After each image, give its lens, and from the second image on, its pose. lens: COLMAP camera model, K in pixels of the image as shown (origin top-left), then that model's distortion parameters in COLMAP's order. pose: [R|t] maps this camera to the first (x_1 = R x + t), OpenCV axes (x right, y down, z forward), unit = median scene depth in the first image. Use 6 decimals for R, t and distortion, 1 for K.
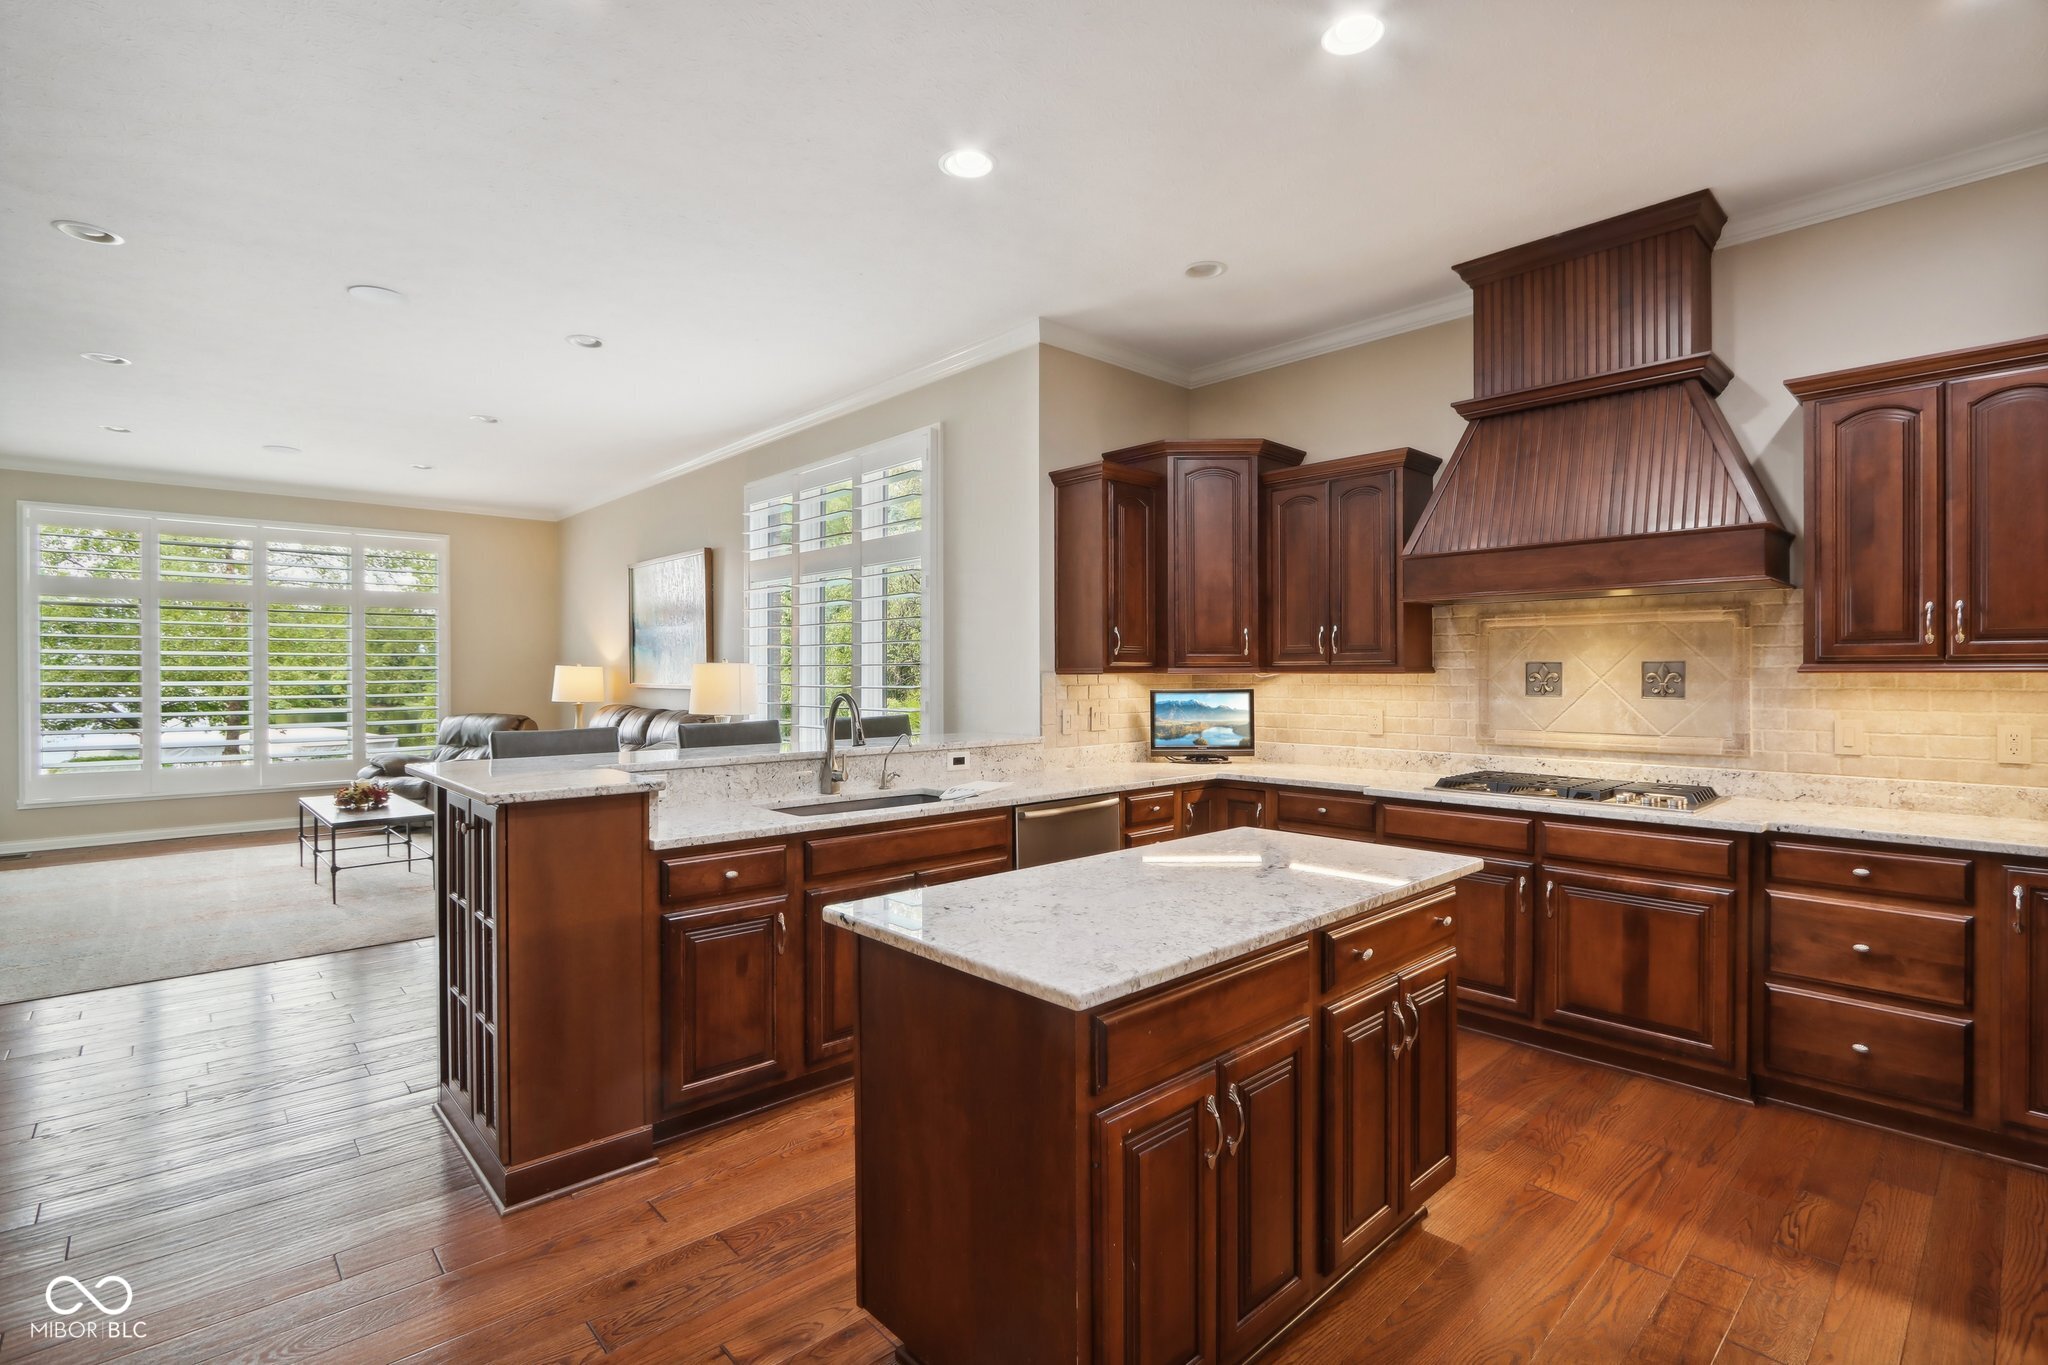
lens RADIAL K [[954.6, 0, 1025.4], [0, 954.6, 692.3], [0, 0, 1]] dist [-0.019229, 0.001566]
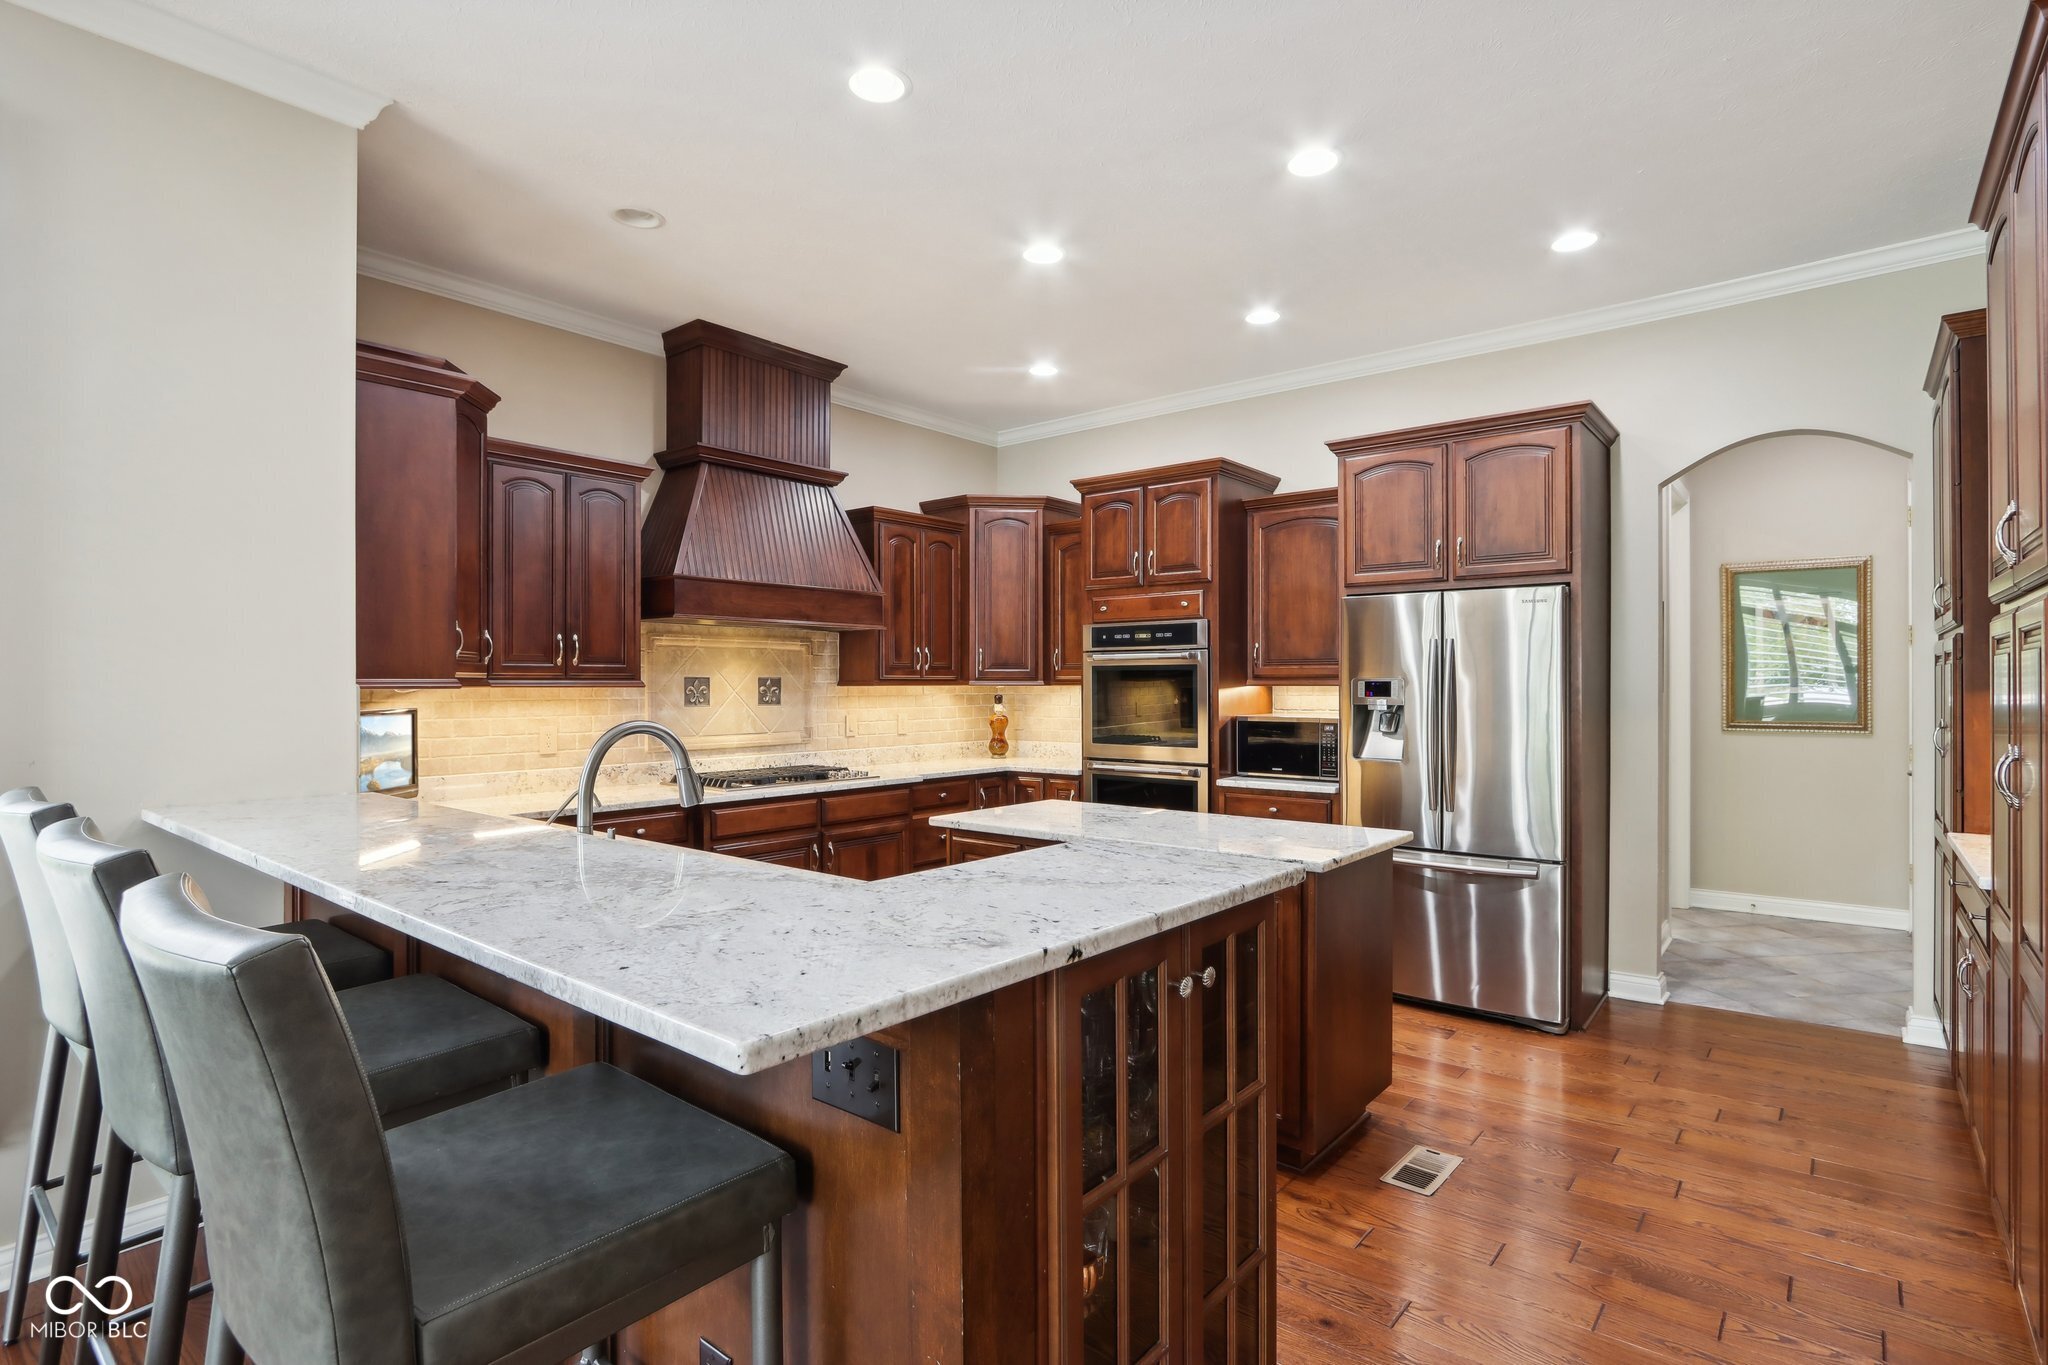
lens RADIAL K [[1020.1, 0, 1021.9], [0, 1020.1, 682.1], [0, 0, 1]] dist [-0.001345, -0.000089]
pose [[-0.136165, 0.005949, 0.990668, -0.788208], [0.021759, 0.999759, -0.003013, -0.013636], [-0.990447, 0.021146, -0.136261, 0.805337]]
